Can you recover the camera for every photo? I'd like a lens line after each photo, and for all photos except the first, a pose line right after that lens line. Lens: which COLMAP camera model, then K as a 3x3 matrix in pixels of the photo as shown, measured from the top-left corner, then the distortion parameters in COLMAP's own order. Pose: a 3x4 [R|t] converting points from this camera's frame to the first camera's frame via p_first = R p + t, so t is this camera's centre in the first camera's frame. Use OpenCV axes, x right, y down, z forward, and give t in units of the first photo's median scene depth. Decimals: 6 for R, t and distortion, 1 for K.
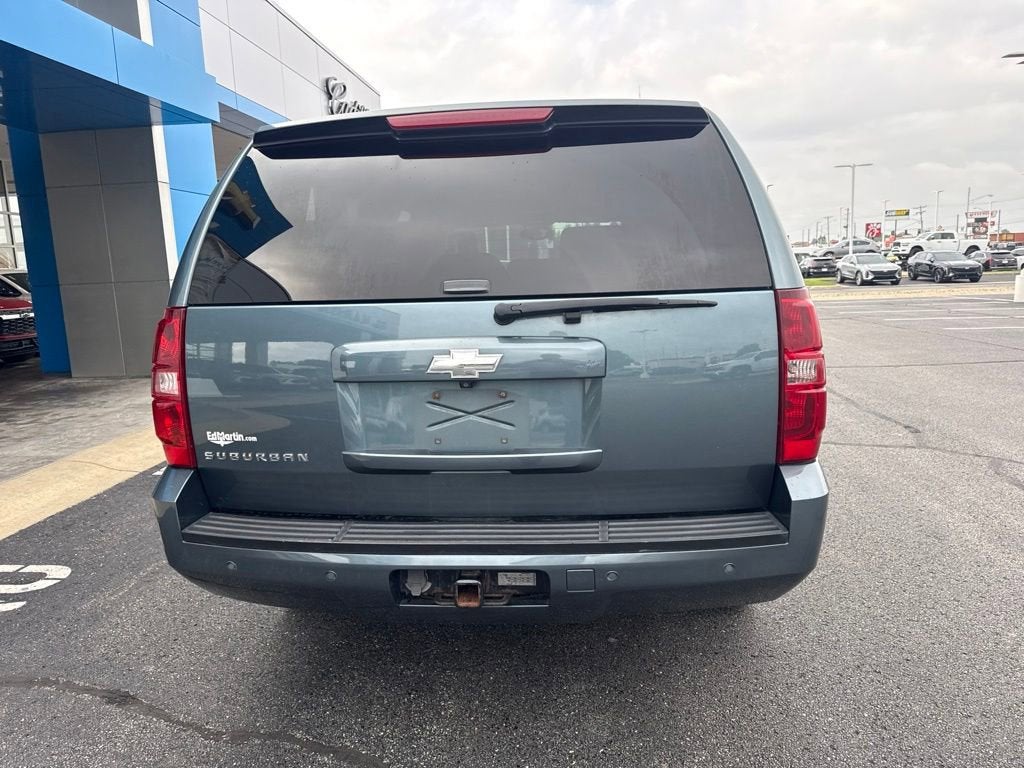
lens RADIAL K [[733.7, 0, 521.9], [0, 733.7, 382.6], [0, 0, 1]] dist [0.018228, -0.013633]
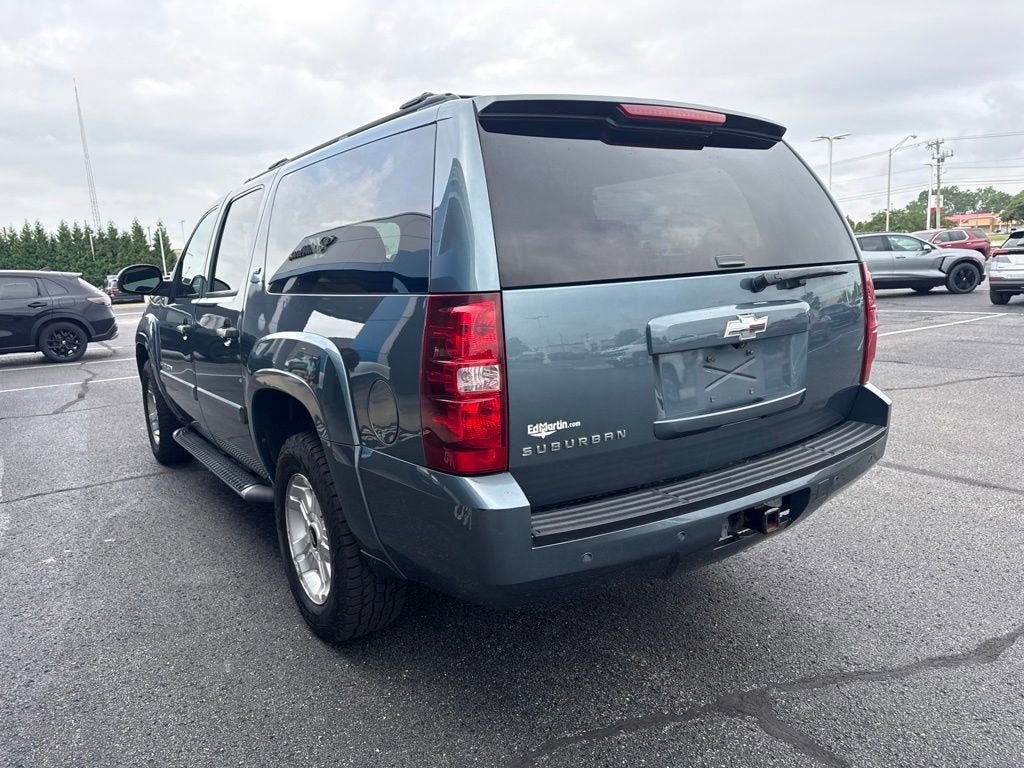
lens RADIAL K [[733.7, 0, 522.0], [0, 733.7, 392.4], [0, 0, 1]] dist [0.018228, -0.013633]
pose [[0.763838, -0.116921, 0.634730, -1.014403], [0.123020, 0.991799, 0.034653, -0.006143], [-0.633576, 0.051615, 0.771957, 0.301700]]
